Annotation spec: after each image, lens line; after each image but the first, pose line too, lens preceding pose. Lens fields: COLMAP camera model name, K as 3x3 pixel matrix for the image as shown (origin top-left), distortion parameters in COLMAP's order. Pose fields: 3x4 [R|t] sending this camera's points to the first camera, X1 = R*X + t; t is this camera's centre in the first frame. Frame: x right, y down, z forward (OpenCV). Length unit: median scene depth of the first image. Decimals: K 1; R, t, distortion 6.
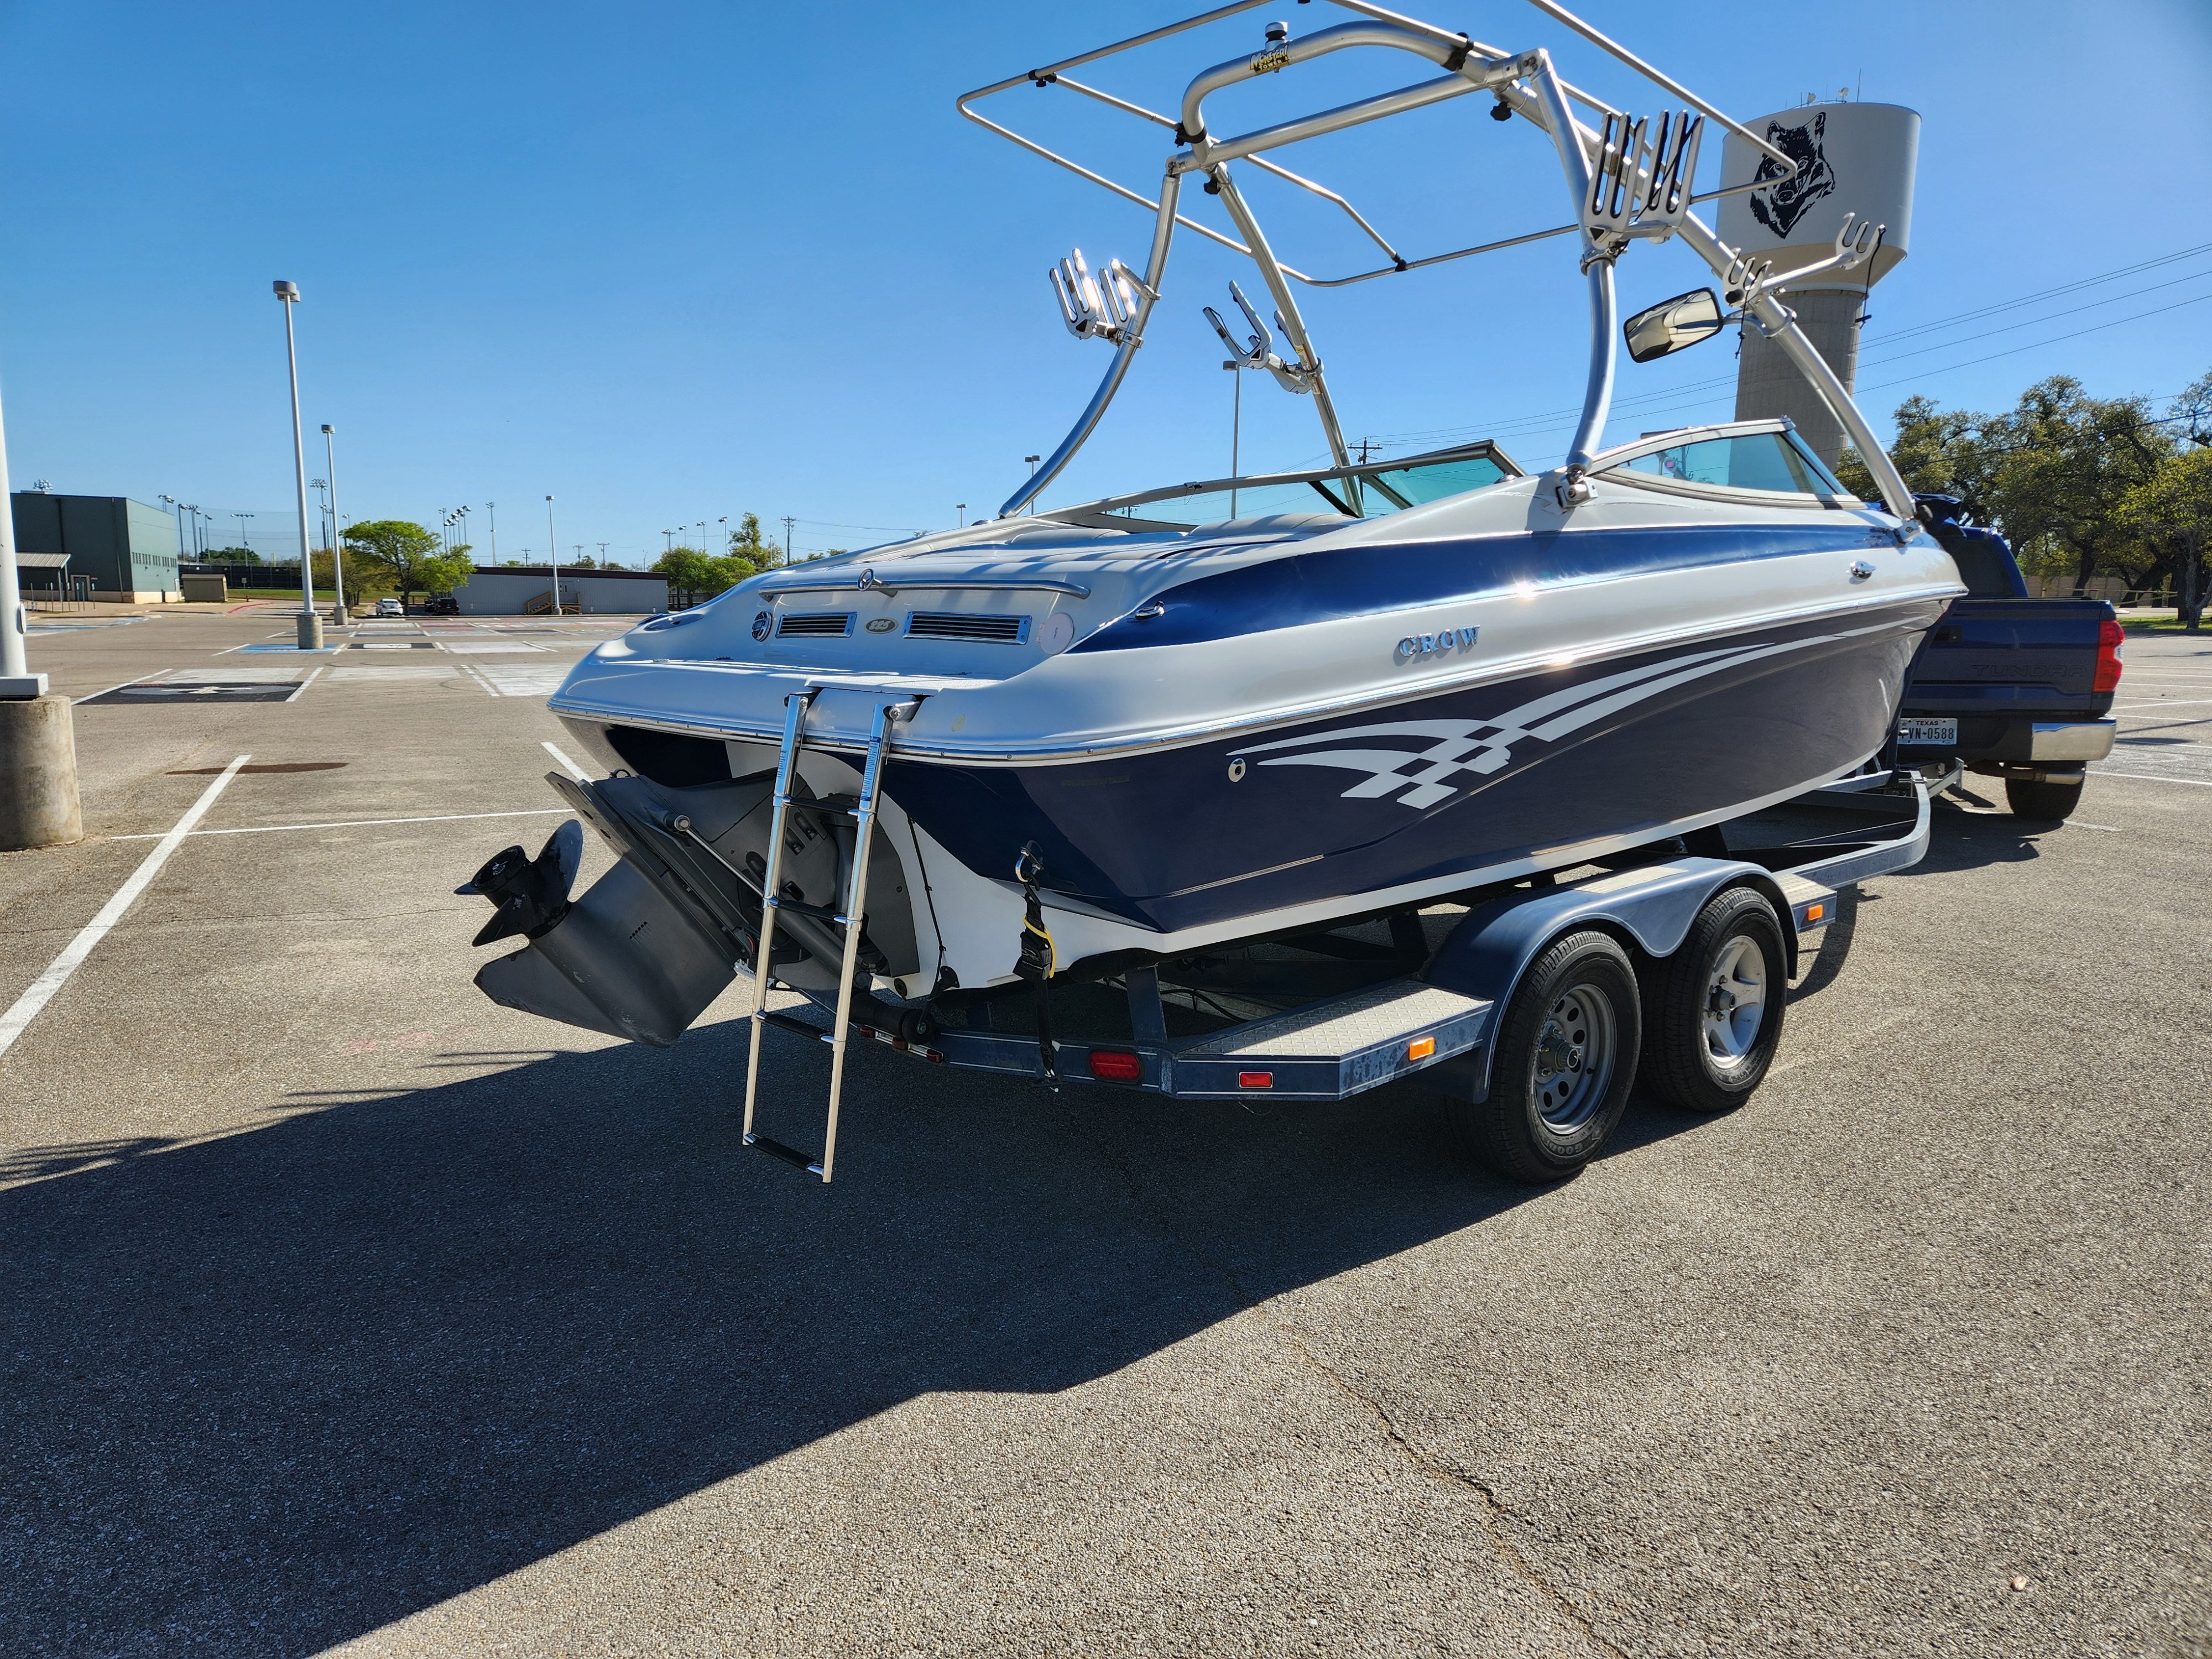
lens RADIAL K [[1488.3, 0, 1053.9], [0, 1488.3, 856.8], [0, 0, 1]] dist [0.076952, -0.060198]
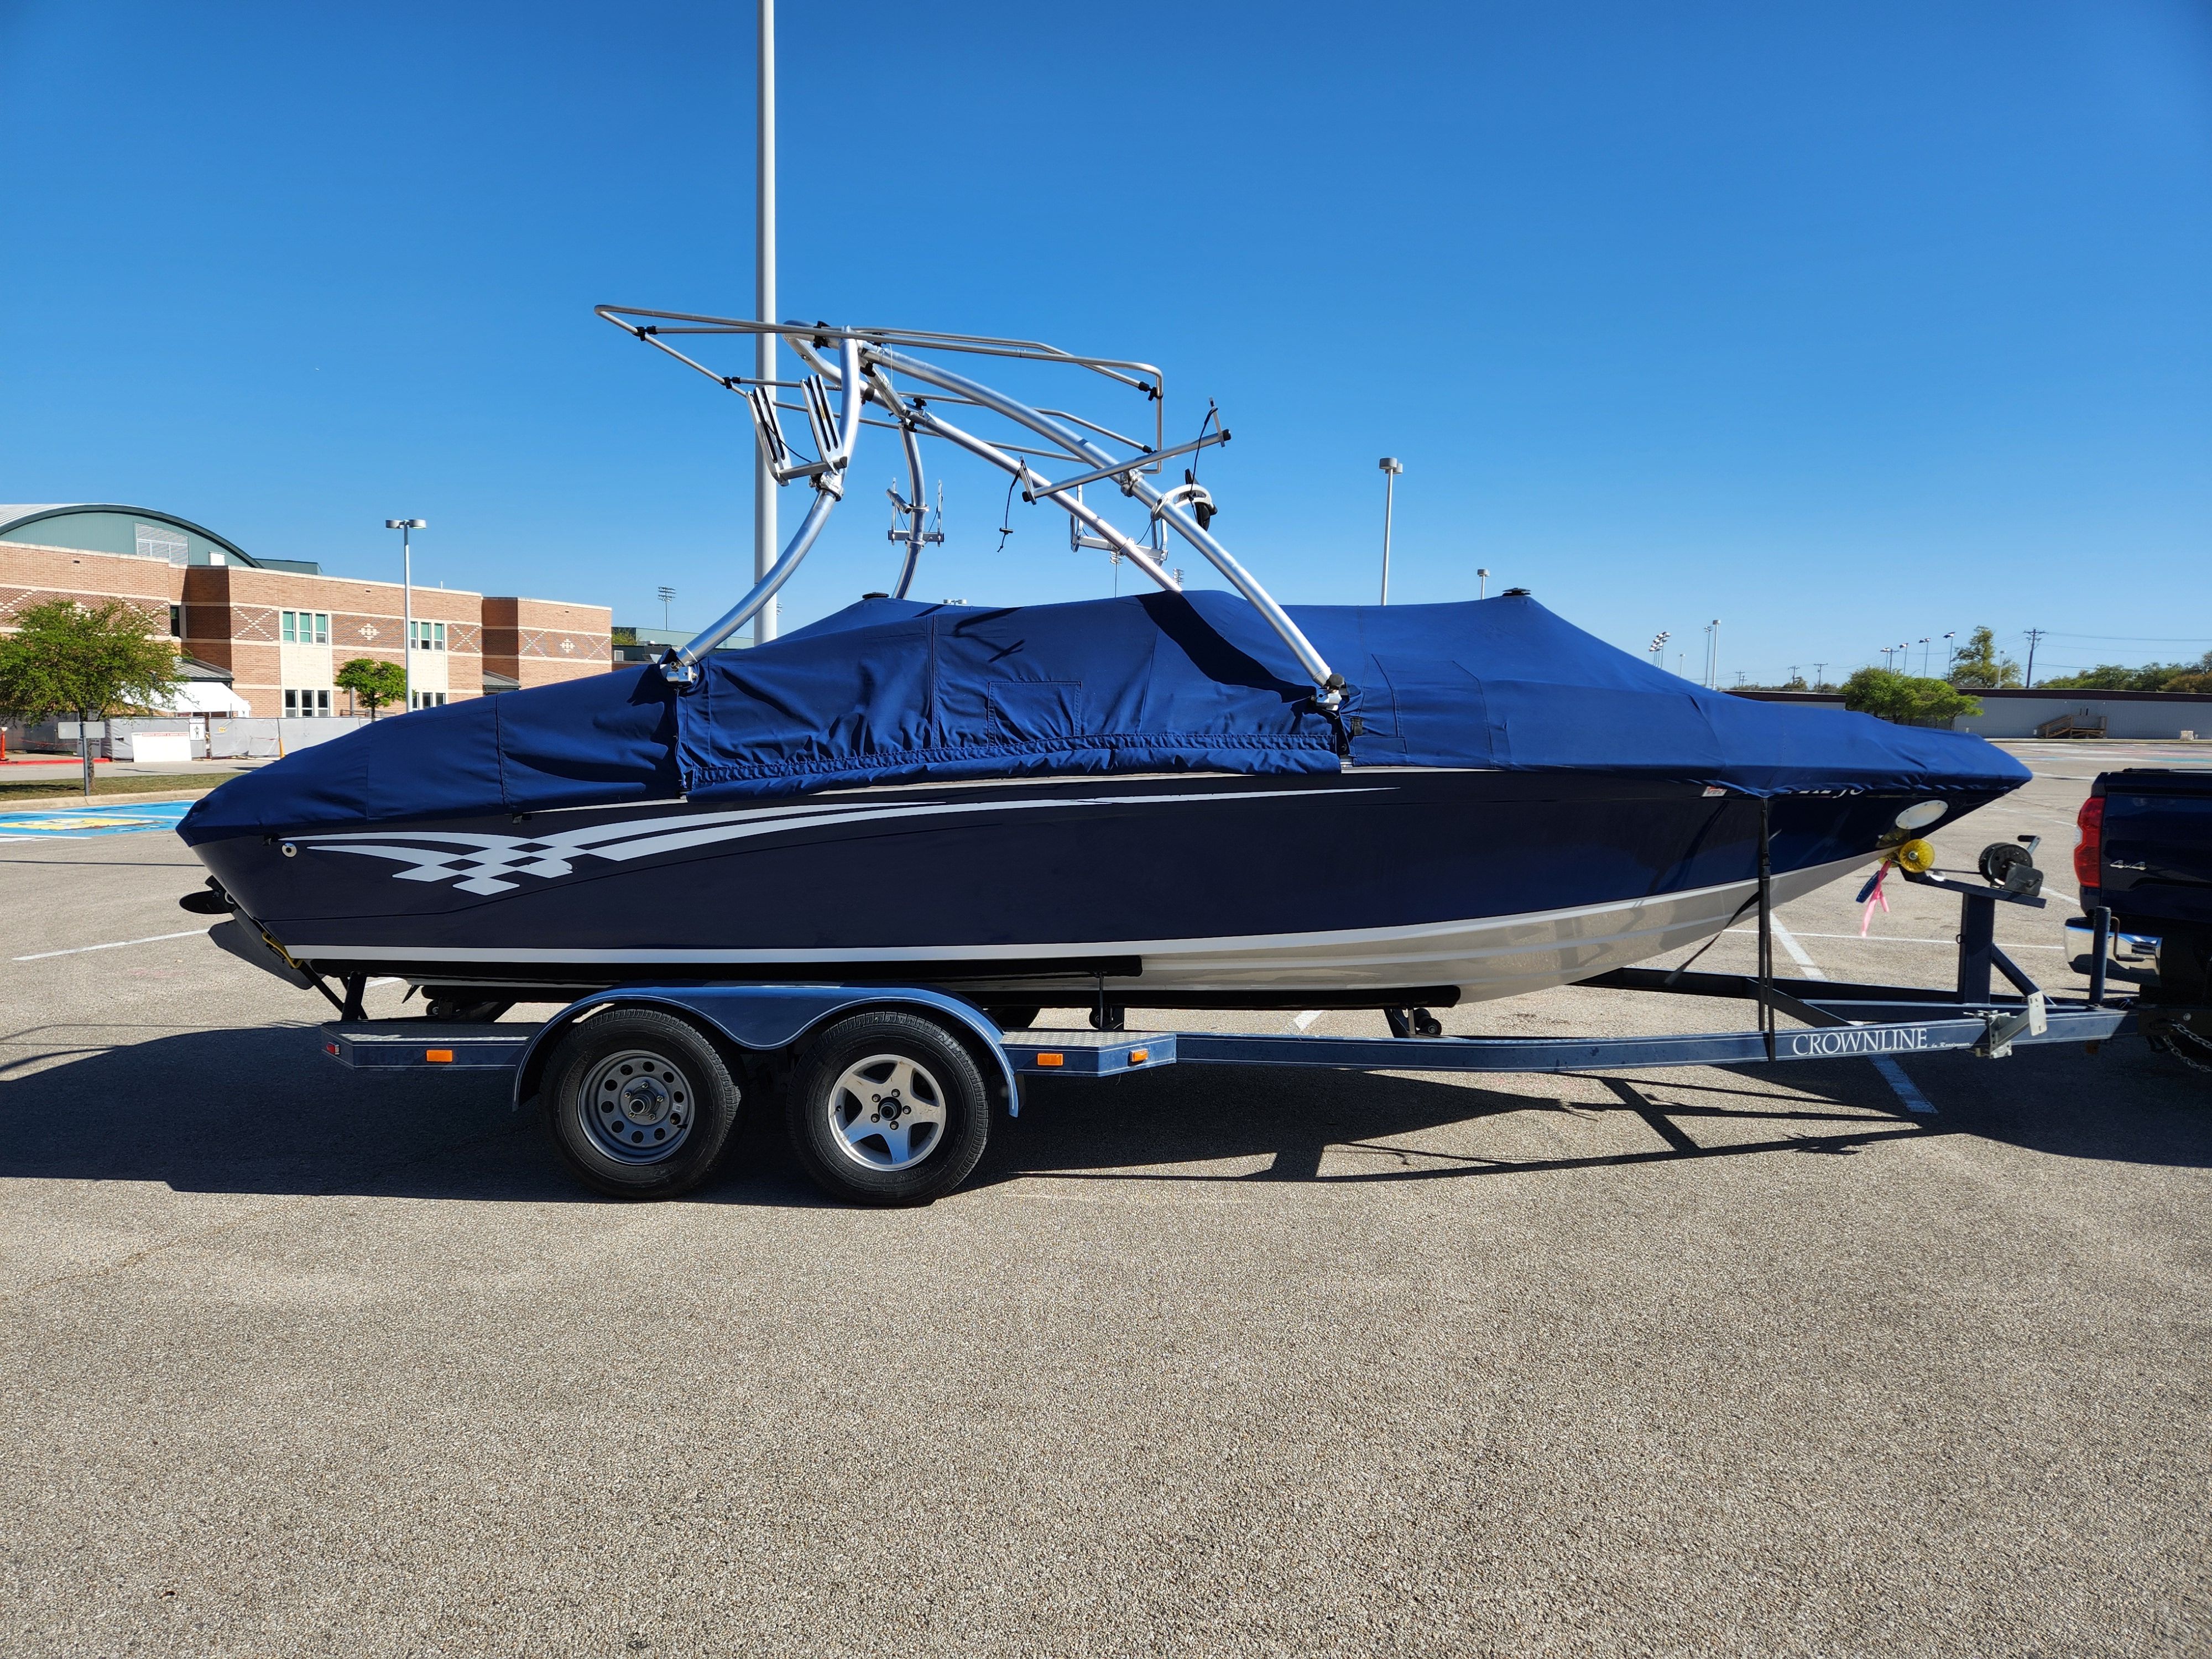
lens RADIAL K [[1490.0, 0, 1084.9], [0, 1490.0, 882.7], [0, 0, 1]] dist [0.086488, -0.076836]
pose [[0.720336, 0.089591, -0.687815, 1.341717], [-0.132150, 0.991186, -0.009292, -0.086176], [0.680920, 0.097588, 0.725827, 0.270181]]
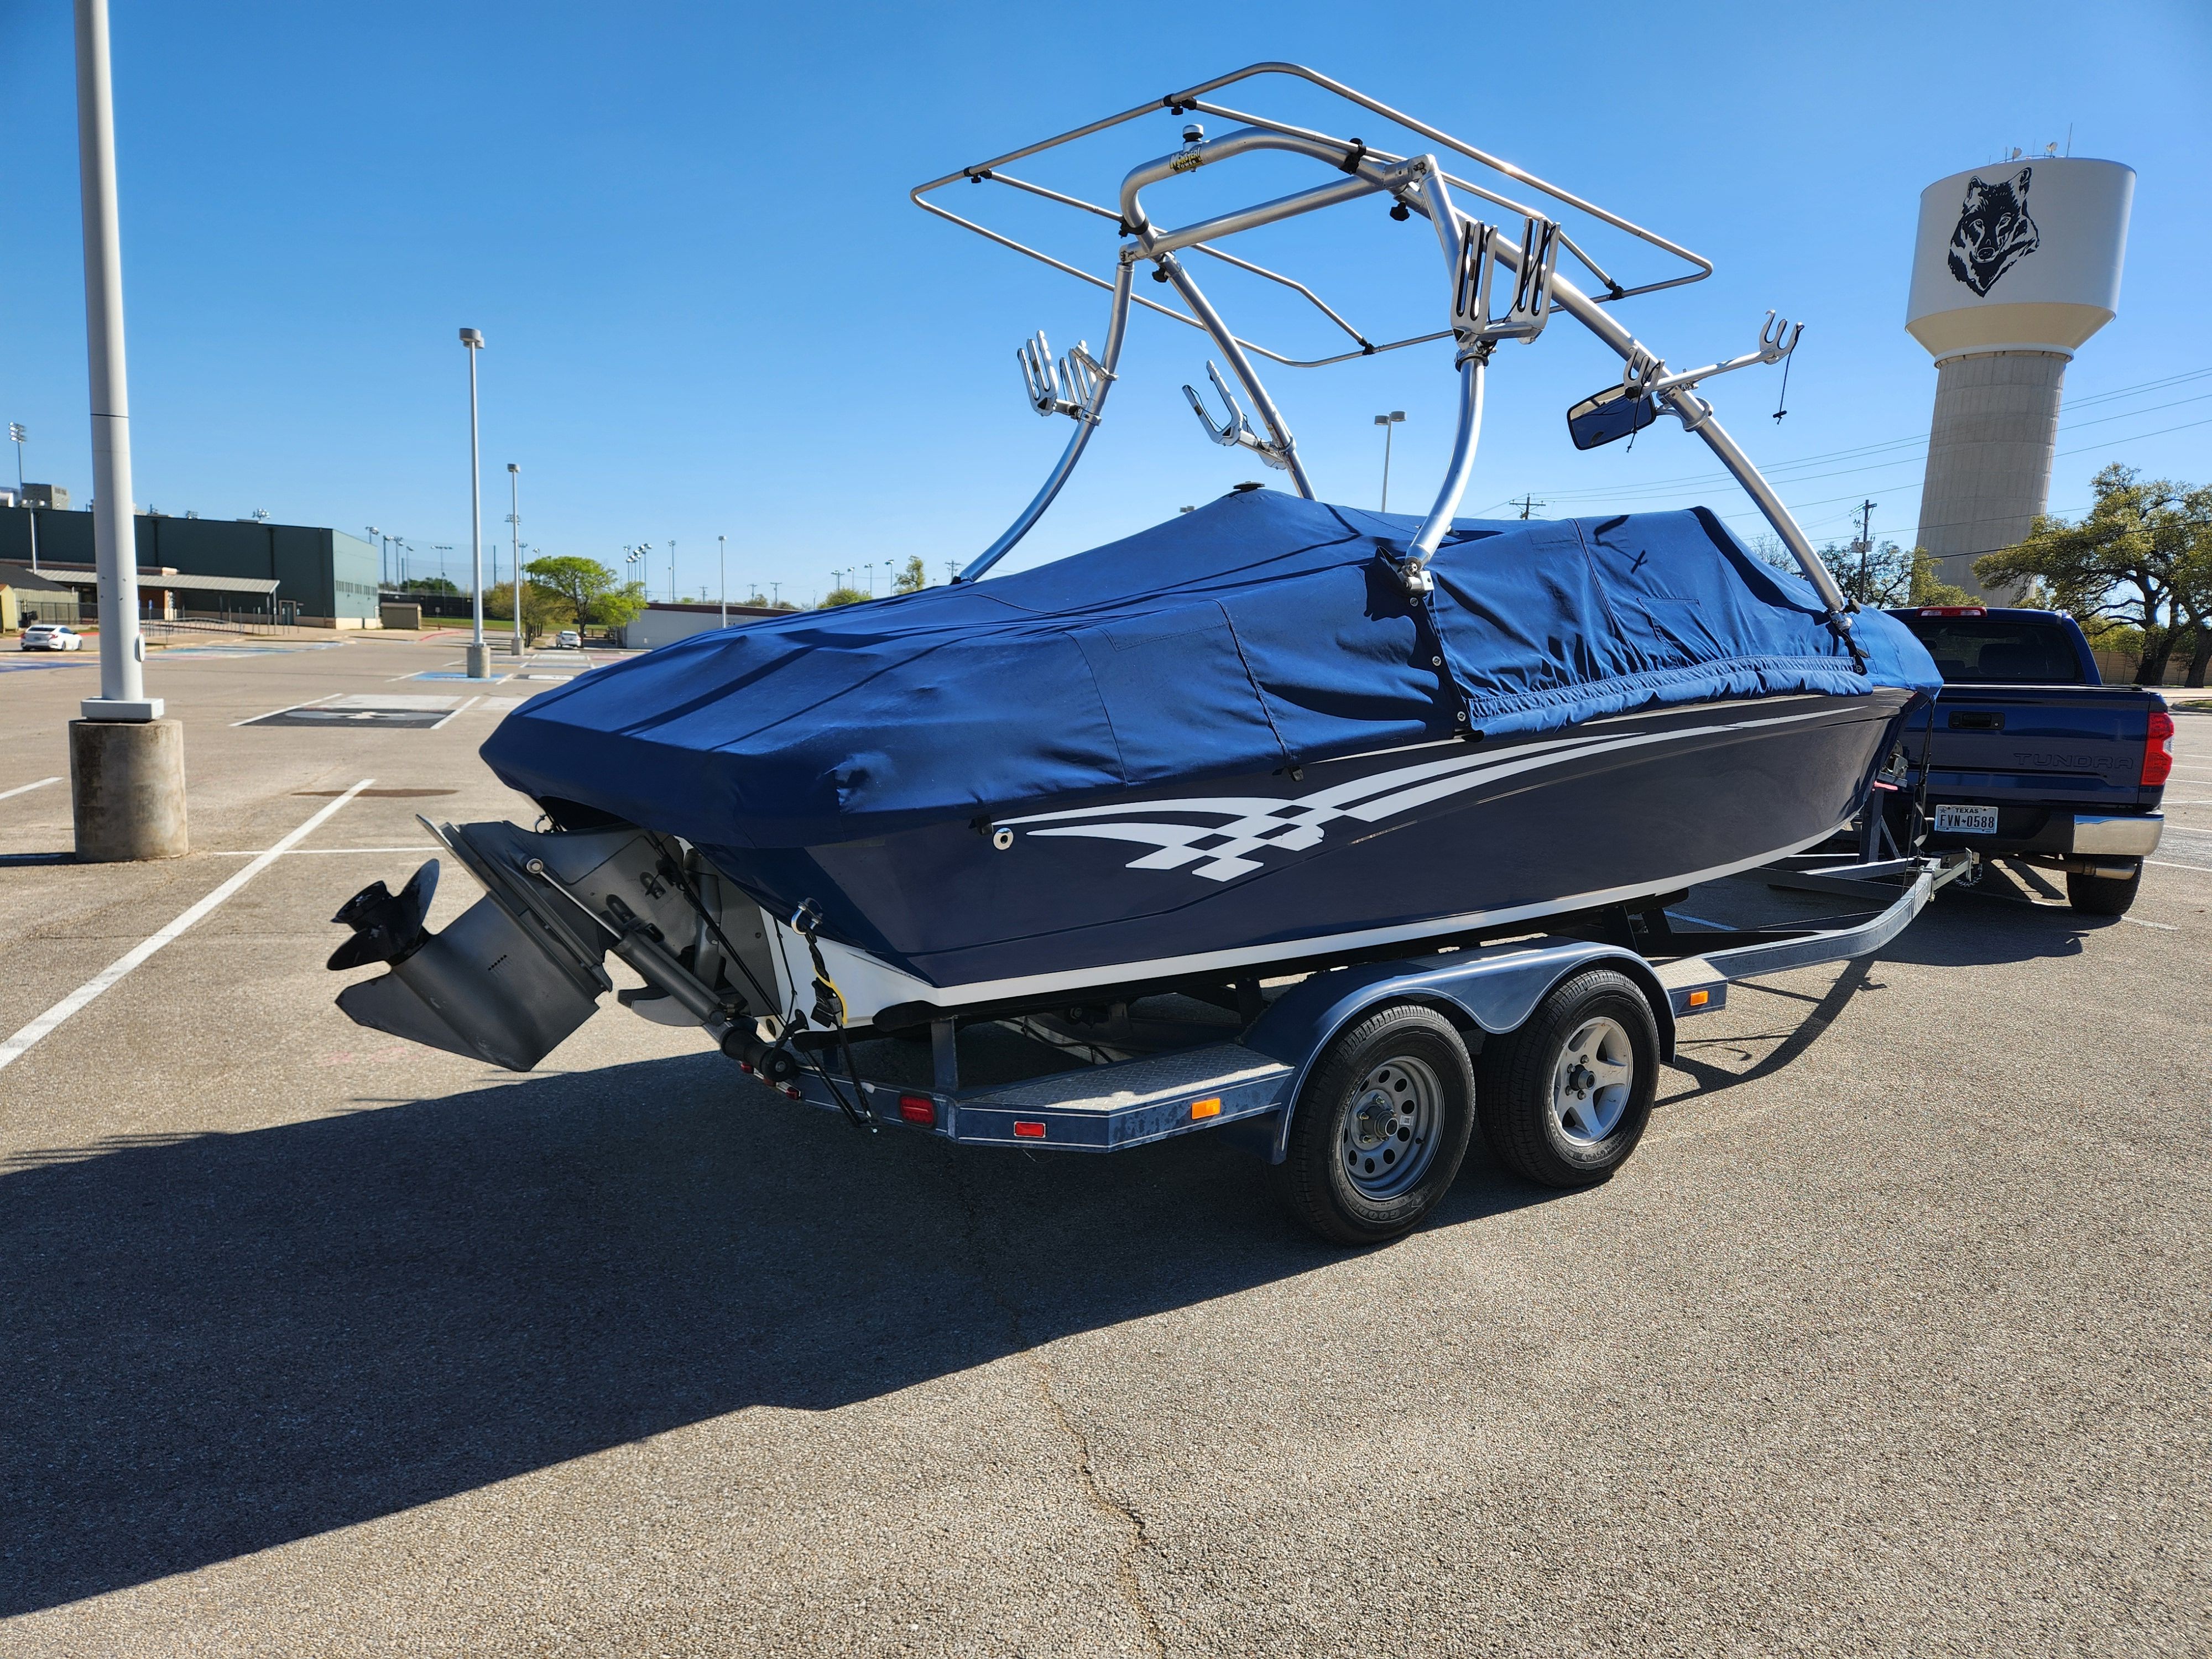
lens RADIAL K [[1490.0, 0, 1084.9], [0, 1490.0, 882.7], [0, 0, 1]] dist [0.086488, -0.076836]
pose [[0.995606, 0.041764, -0.083813, 0.191211], [-0.042936, 0.999003, -0.012233, -0.011251], [0.083218, 0.015778, 0.996406, -0.044611]]
